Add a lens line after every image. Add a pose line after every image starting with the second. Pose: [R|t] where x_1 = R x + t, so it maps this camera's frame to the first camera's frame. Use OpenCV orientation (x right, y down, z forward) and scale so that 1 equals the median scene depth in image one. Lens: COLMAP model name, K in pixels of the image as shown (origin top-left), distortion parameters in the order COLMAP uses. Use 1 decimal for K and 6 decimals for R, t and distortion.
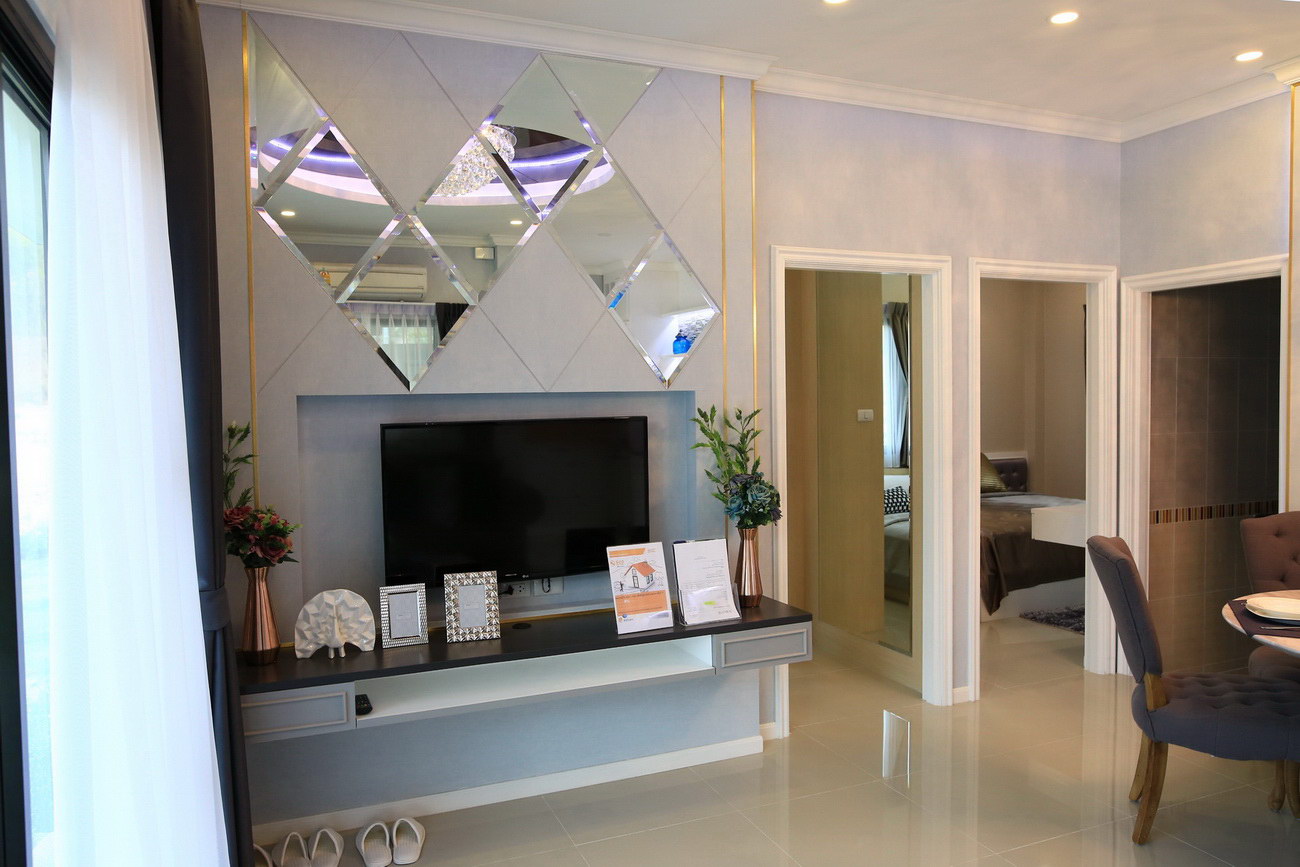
lens RADIAL K [[897.6, 0, 650.0], [0, 897.6, 433.5], [0, 0, 1]] dist [-0.055305, 0.048091]
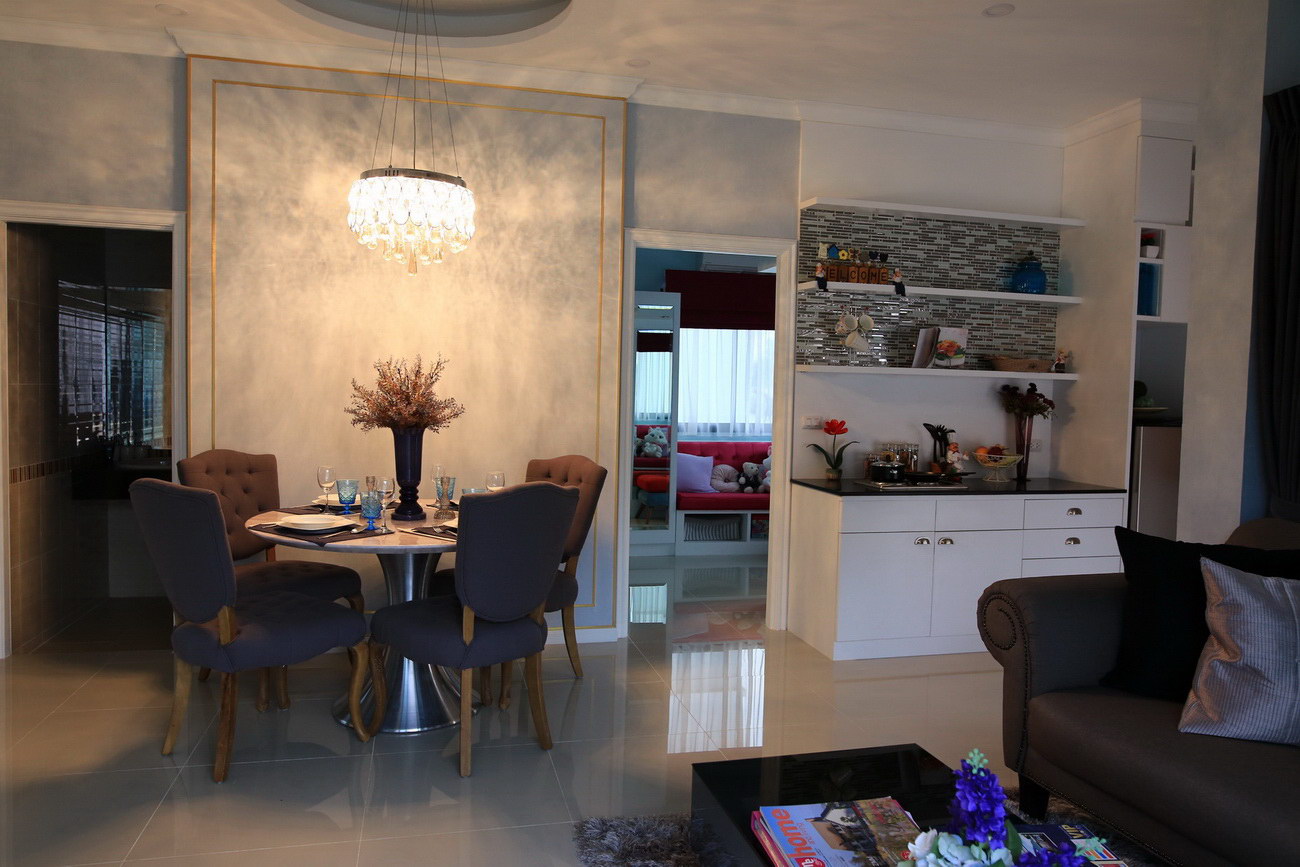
lens RADIAL K [[897.6, 0, 650.0], [0, 897.6, 433.5], [0, 0, 1]] dist [-0.055305, 0.048091]
pose [[0.144993, -0.033588, 0.988862, -0.257904], [0.012901, 0.999403, 0.032055, 0.036705], [-0.989349, 0.008109, 0.145340, 0.279878]]
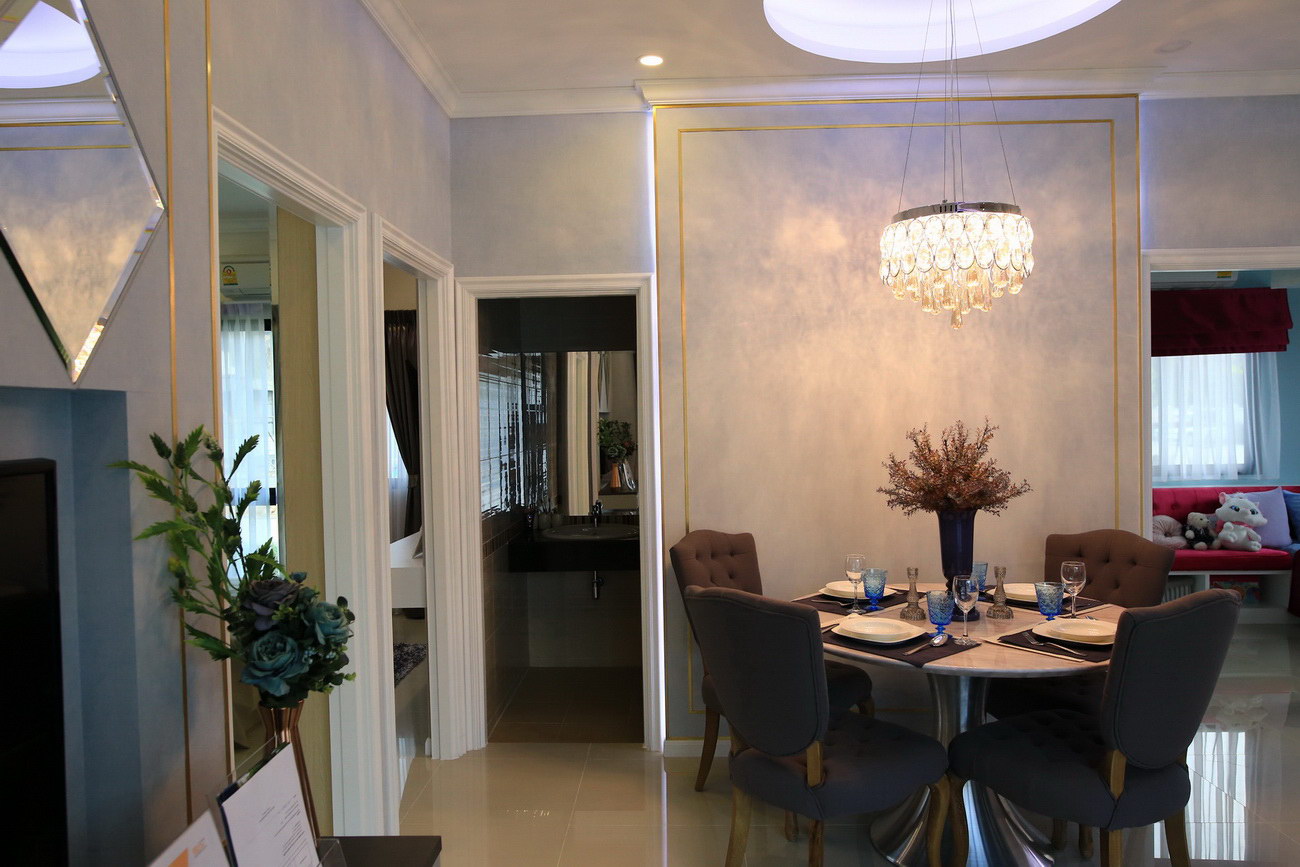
lens RADIAL K [[897.6, 0, 650.0], [0, 897.6, 433.5], [0, 0, 1]] dist [-0.055305, 0.048091]
pose [[0.415648, -0.012047, 0.909446, -0.191731], [0.049104, 0.998751, -0.009213, -0.013517], [-0.908199, 0.048487, 0.415720, 0.573802]]
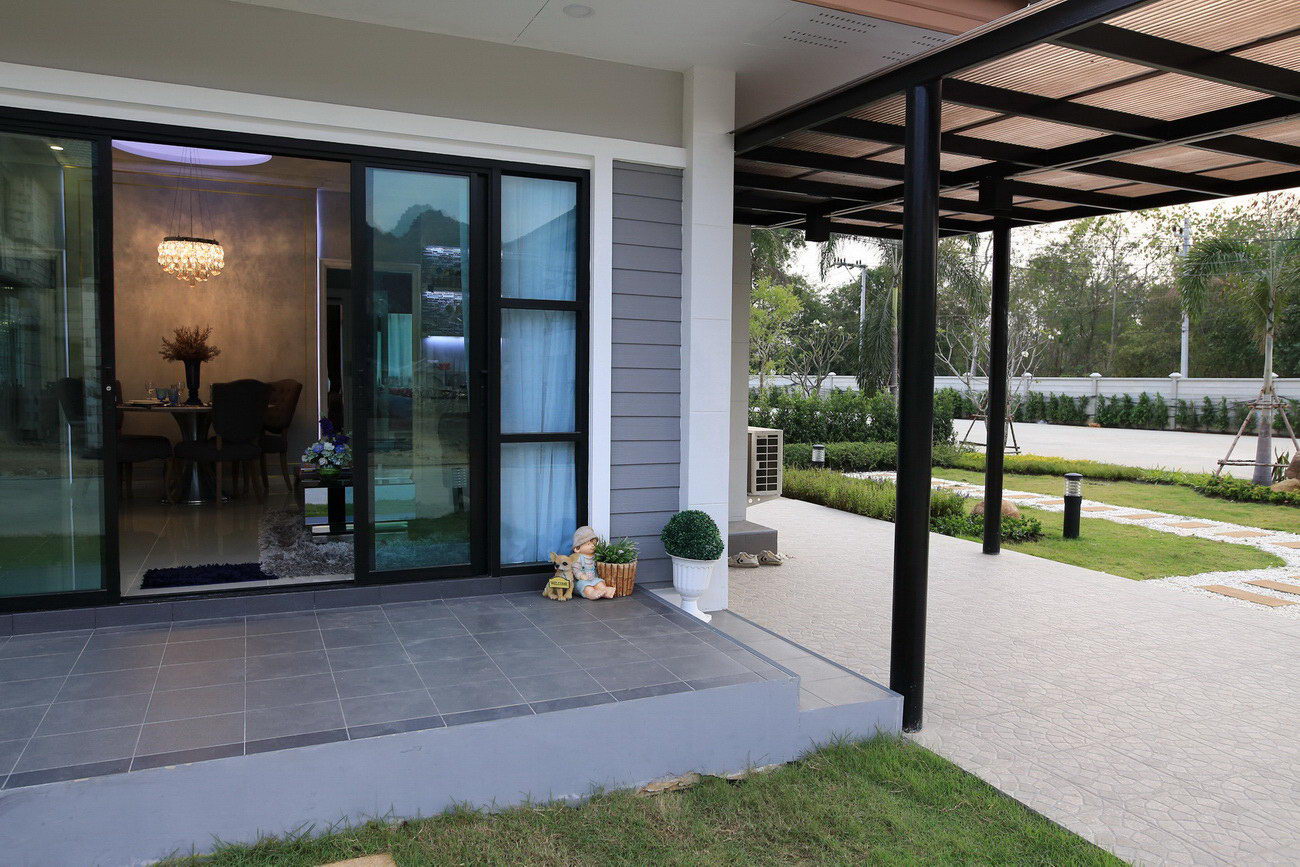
lens RADIAL K [[897.6, 0, 650.0], [0, 897.6, 433.5], [0, 0, 1]] dist [-0.055305, 0.048091]
pose [[-0.030012, -0.048833, 0.998356, -1.288285], [0.026694, 0.998410, 0.049638, 0.142524], [-0.999193, 0.028140, -0.028661, -0.246162]]
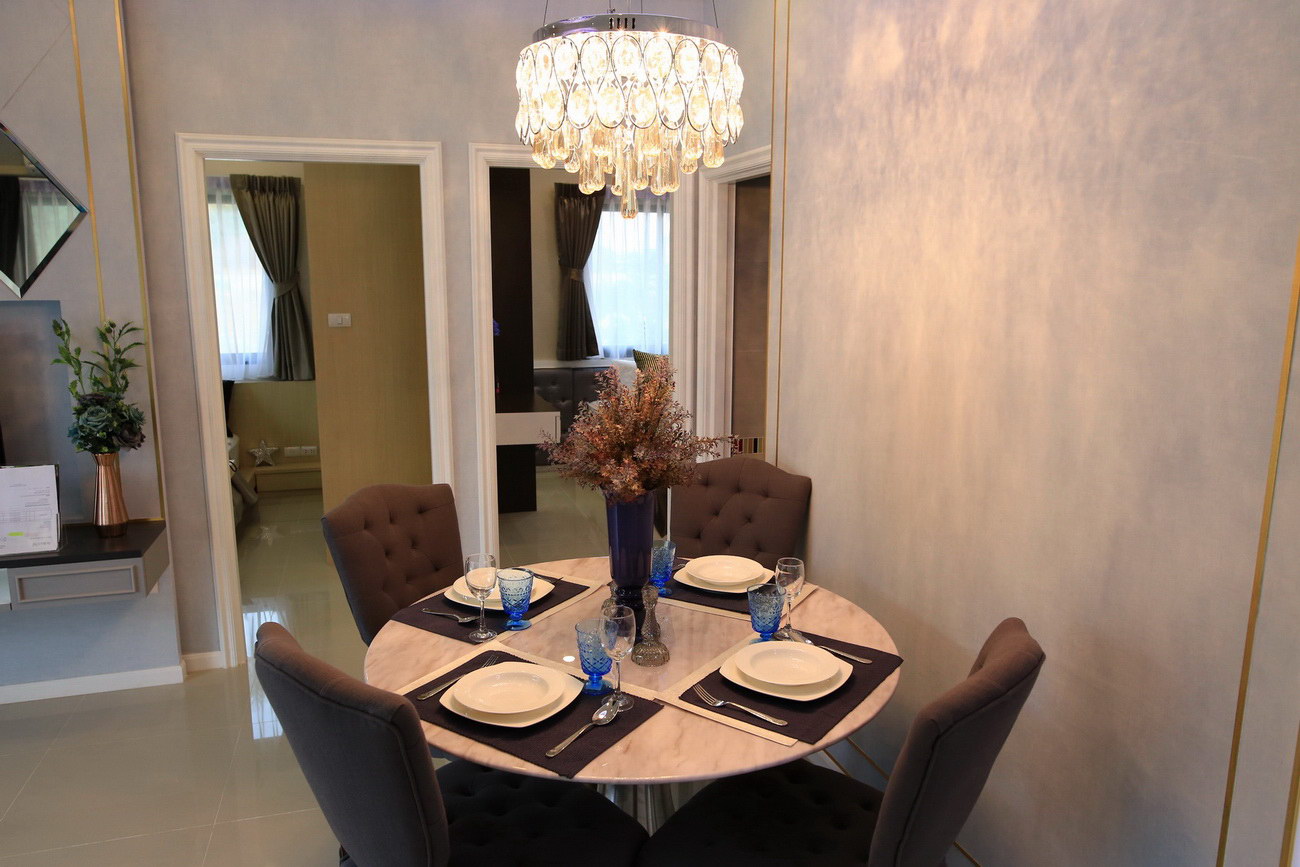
lens RADIAL K [[897.6, 0, 650.0], [0, 897.6, 433.5], [0, 0, 1]] dist [-0.055305, 0.048091]
pose [[0.995525, 0.034086, -0.088133, 0.666960], [-0.021490, 0.989904, 0.140100, -0.048153], [0.092019, -0.137579, 0.986207, 0.139293]]
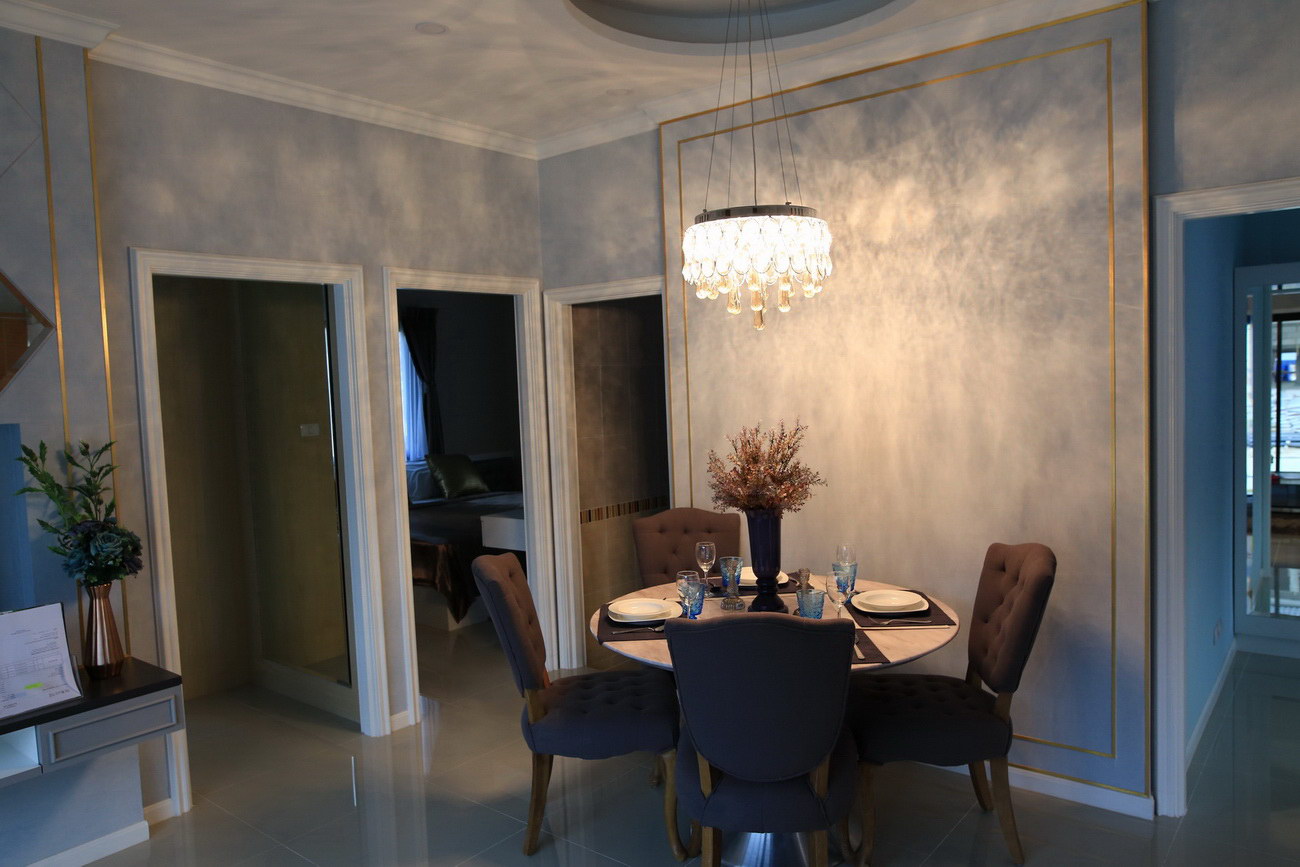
lens RADIAL K [[897.6, 0, 650.0], [0, 897.6, 433.5], [0, 0, 1]] dist [-0.055305, 0.048091]
pose [[0.878581, -0.047247, 0.475252, 0.157061], [0.043709, 0.998873, 0.018498, -0.025818], [-0.475590, 0.004521, 0.879656, 0.020642]]
